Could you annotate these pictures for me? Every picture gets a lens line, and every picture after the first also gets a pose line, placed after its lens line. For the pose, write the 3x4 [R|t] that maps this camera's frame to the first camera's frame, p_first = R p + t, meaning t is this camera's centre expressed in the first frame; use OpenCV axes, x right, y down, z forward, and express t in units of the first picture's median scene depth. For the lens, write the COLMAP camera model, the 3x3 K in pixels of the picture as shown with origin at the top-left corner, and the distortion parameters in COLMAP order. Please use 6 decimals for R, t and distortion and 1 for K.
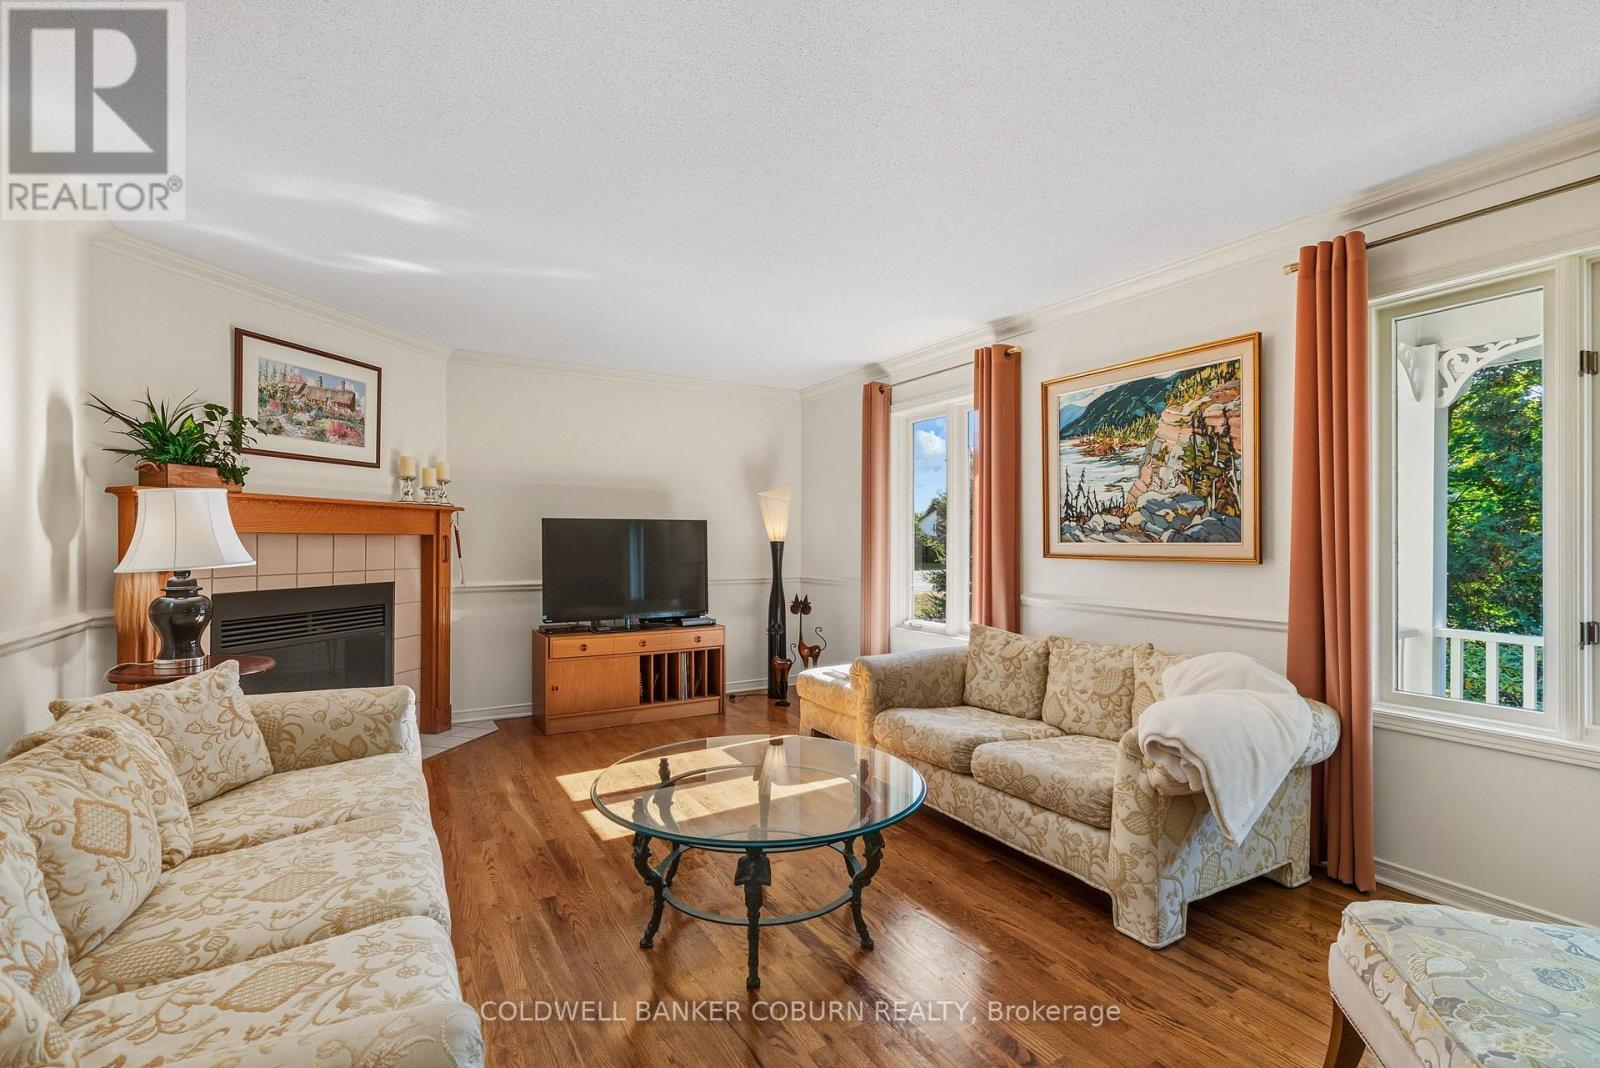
lens RADIAL K [[732.2, 0, 798.9], [0, 732.2, 534.3], [0, 0, 1]] dist [-0.001912, 0.002116]
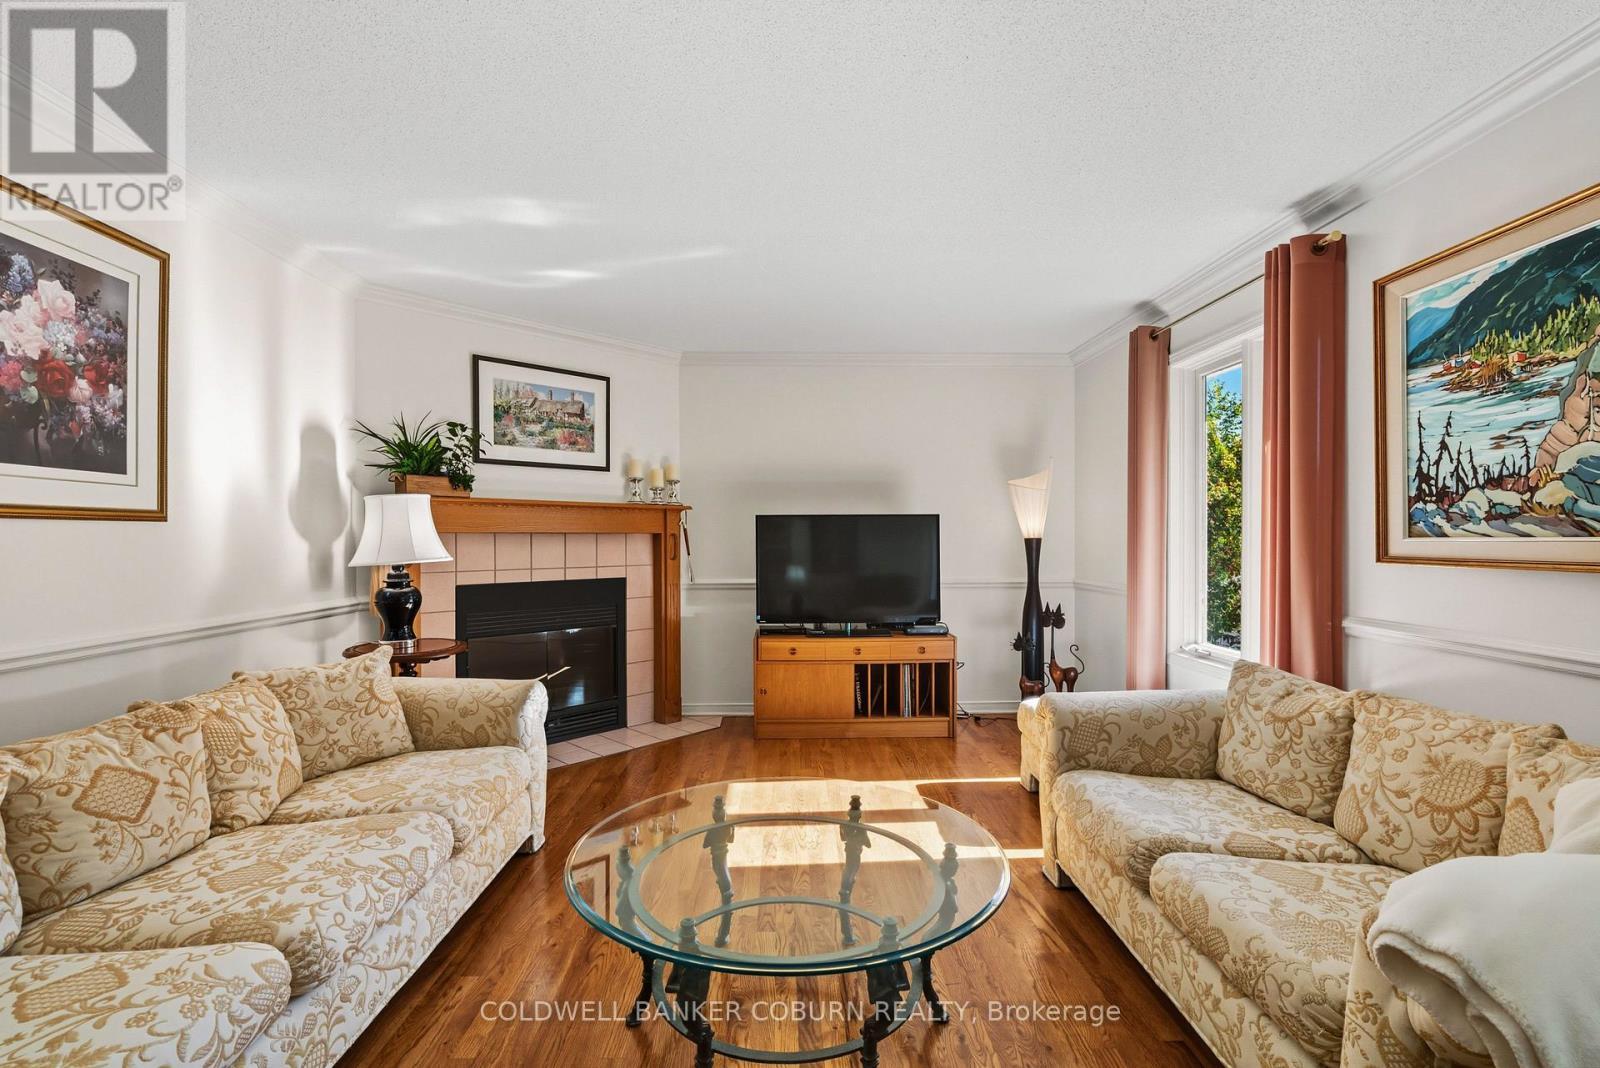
lens RADIAL K [[732.2, 0, 797.4], [0, 732.2, 541.6], [0, 0, 1]] dist [-0.001912, 0.002116]
pose [[0.871373, -0.002190, -0.490617, 0.227586], [0.008717, 0.999901, 0.011018, 0.003515], [0.490544, -0.013878, 0.871306, 0.232177]]
